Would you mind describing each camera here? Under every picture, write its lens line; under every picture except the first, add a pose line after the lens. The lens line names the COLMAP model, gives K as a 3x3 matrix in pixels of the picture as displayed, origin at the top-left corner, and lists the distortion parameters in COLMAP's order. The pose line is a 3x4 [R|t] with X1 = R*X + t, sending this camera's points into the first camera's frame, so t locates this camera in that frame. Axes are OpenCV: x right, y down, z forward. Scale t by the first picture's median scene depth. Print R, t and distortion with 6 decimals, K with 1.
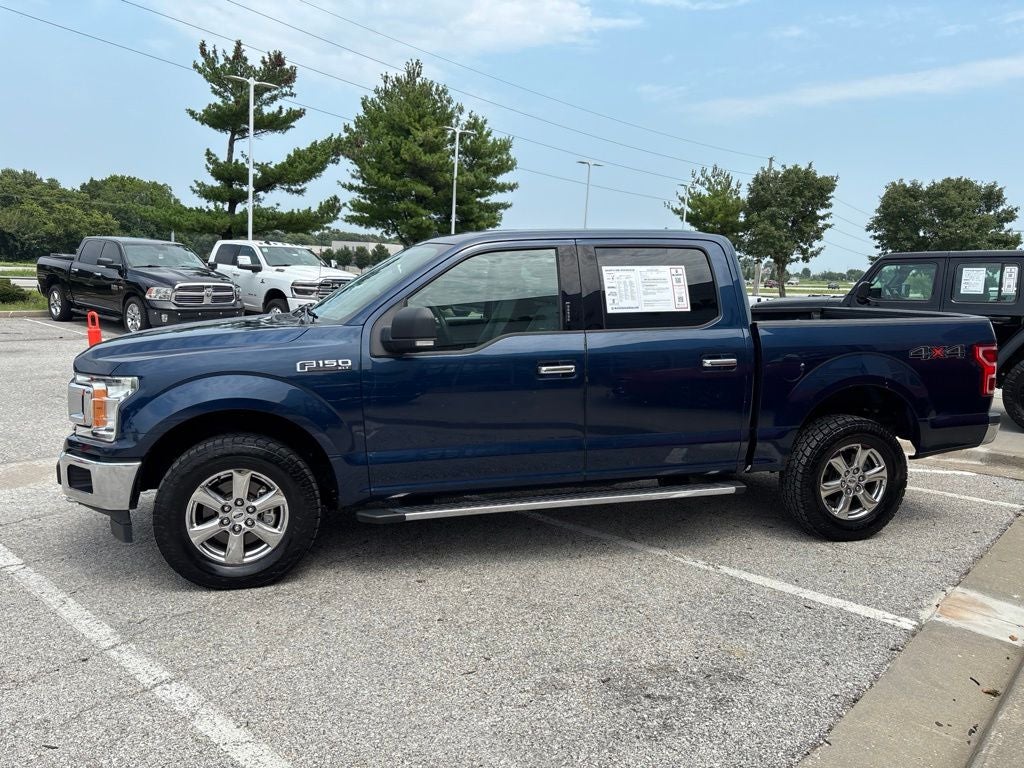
lens RADIAL K [[774.7, 0, 509.6], [0, 774.7, 381.3], [0, 0, 1]] dist [0.046729, -0.052970]
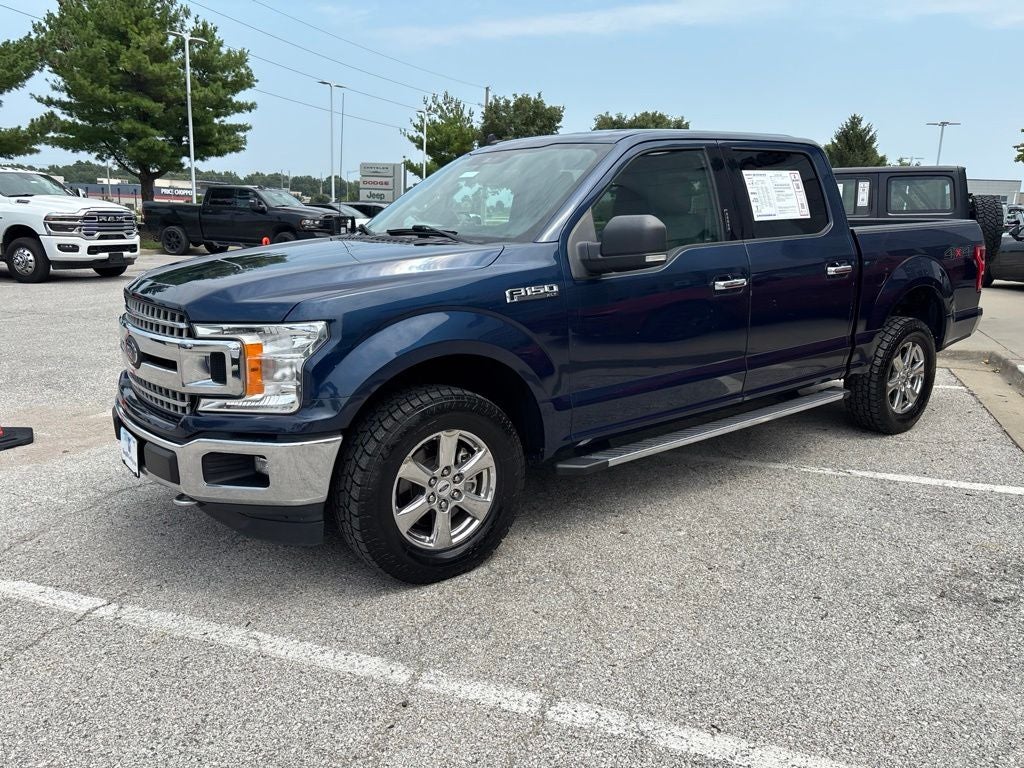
lens RADIAL K [[774.7, 0, 508.8], [0, 774.7, 382.9], [0, 0, 1]] dist [0.046729, -0.052970]
pose [[0.929979, -0.098616, 0.354138, -0.430497], [0.068132, 0.992894, 0.097570, -0.005672], [-0.361243, -0.066610, 0.930090, 0.190625]]
